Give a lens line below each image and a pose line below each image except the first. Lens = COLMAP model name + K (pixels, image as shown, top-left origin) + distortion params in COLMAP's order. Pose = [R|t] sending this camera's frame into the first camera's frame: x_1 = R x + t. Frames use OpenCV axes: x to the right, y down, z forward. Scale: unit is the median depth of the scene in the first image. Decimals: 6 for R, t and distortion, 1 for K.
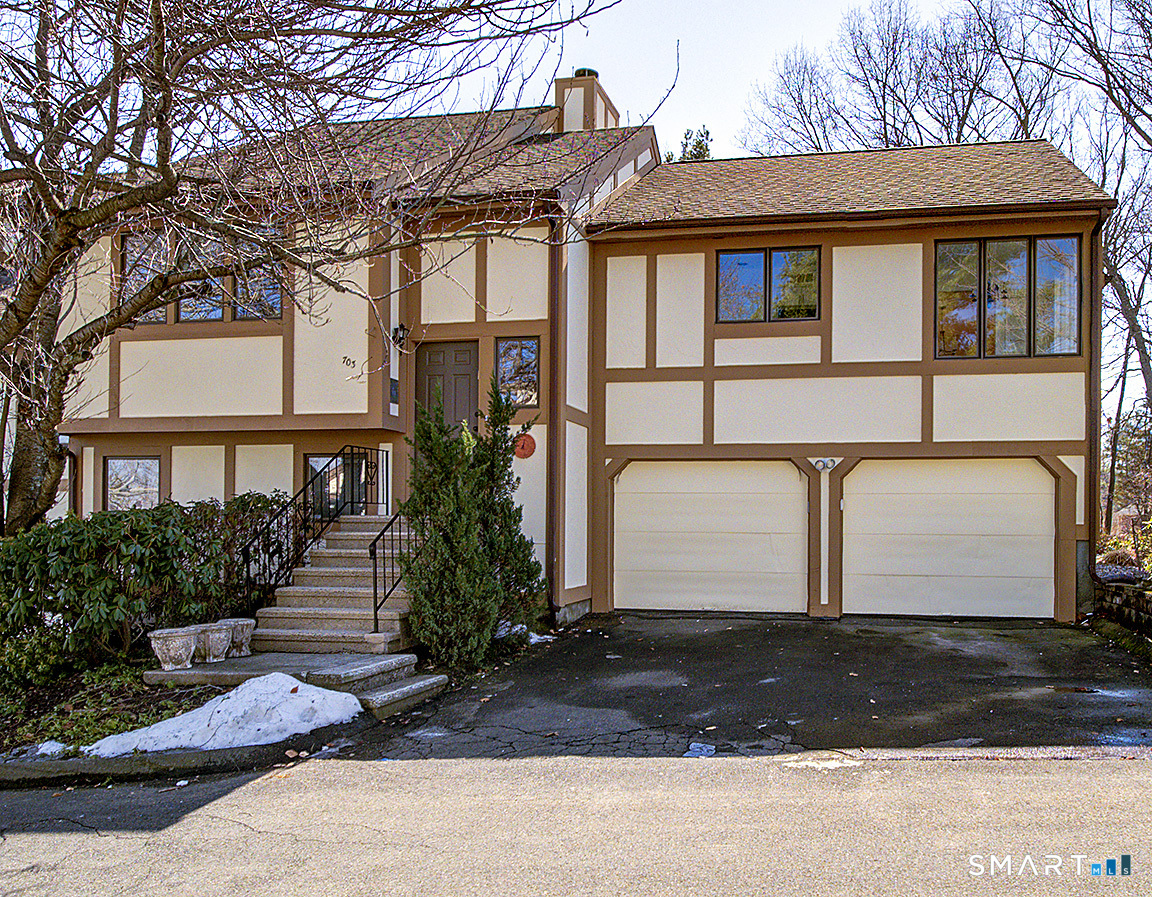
lens RADIAL K [[687.1, 0, 576.0], [0, 687.1, 480.7], [0, 0, 1]] dist [-0.008185, -0.001877]
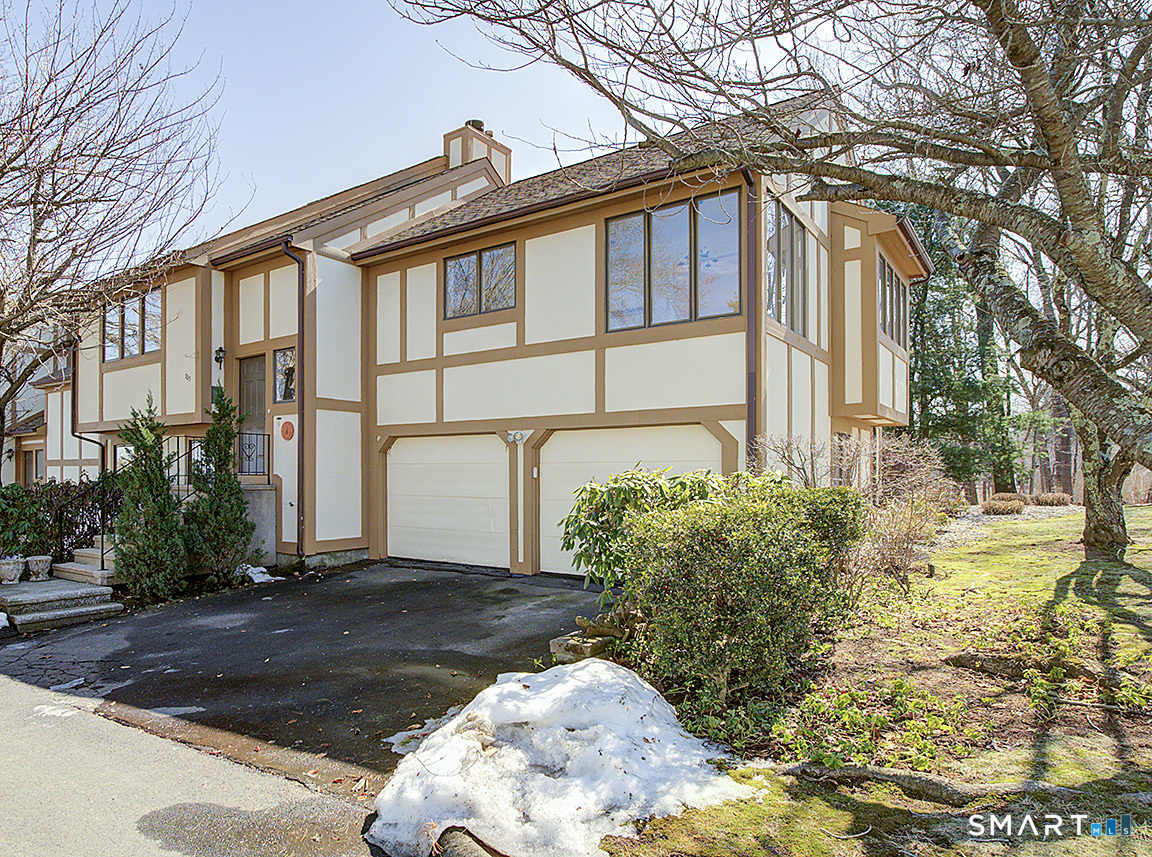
lens RADIAL K [[535.8, 0, 578.1], [0, 535.8, 434.2], [0, 0, 1]] dist [-0.015695, 0.000304]
pose [[0.937486, -0.032466, -0.346505, 0.748492], [0.031717, 0.999466, -0.007833, -0.018031], [0.346574, -0.003647, 0.938015, 0.216845]]
